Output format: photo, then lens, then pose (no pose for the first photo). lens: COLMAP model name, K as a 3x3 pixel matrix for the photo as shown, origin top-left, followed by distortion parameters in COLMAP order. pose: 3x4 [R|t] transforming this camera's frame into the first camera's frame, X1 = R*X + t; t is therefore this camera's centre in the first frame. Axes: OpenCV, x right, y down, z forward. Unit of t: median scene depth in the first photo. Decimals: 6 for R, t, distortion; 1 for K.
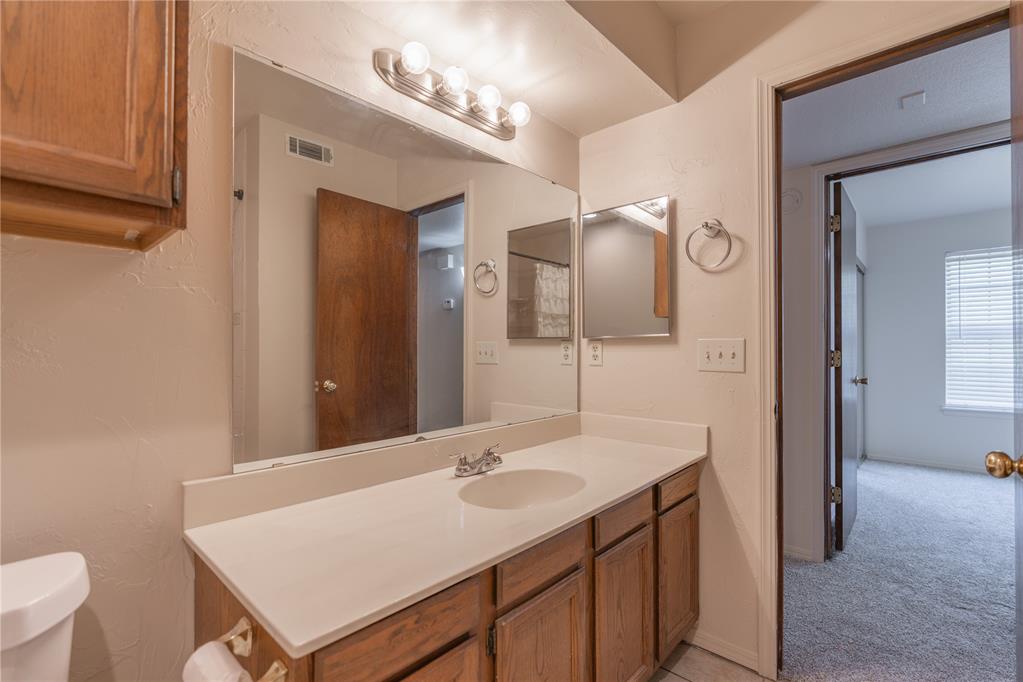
lens RADIAL K [[463.3, 0, 511.5], [0, 463.3, 341.0], [0, 0, 1]] dist [0.000950, 0.000162]
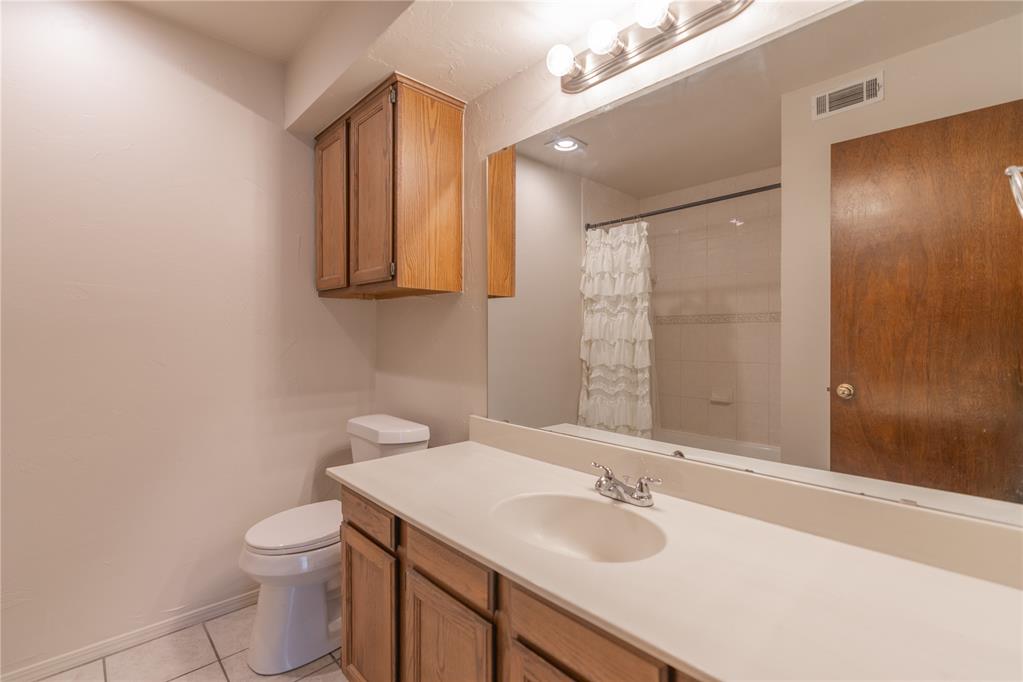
lens RADIAL K [[465.7, 0, 511.6], [0, 465.7, 333.5], [0, 0, 1]] dist [0.002144, 0.000325]
pose [[-0.069372, -0.009186, -0.997549, 0.429670], [0.009569, 0.999905, -0.009873, 0.001079], [0.997545, -0.010231, -0.069277, 0.497401]]
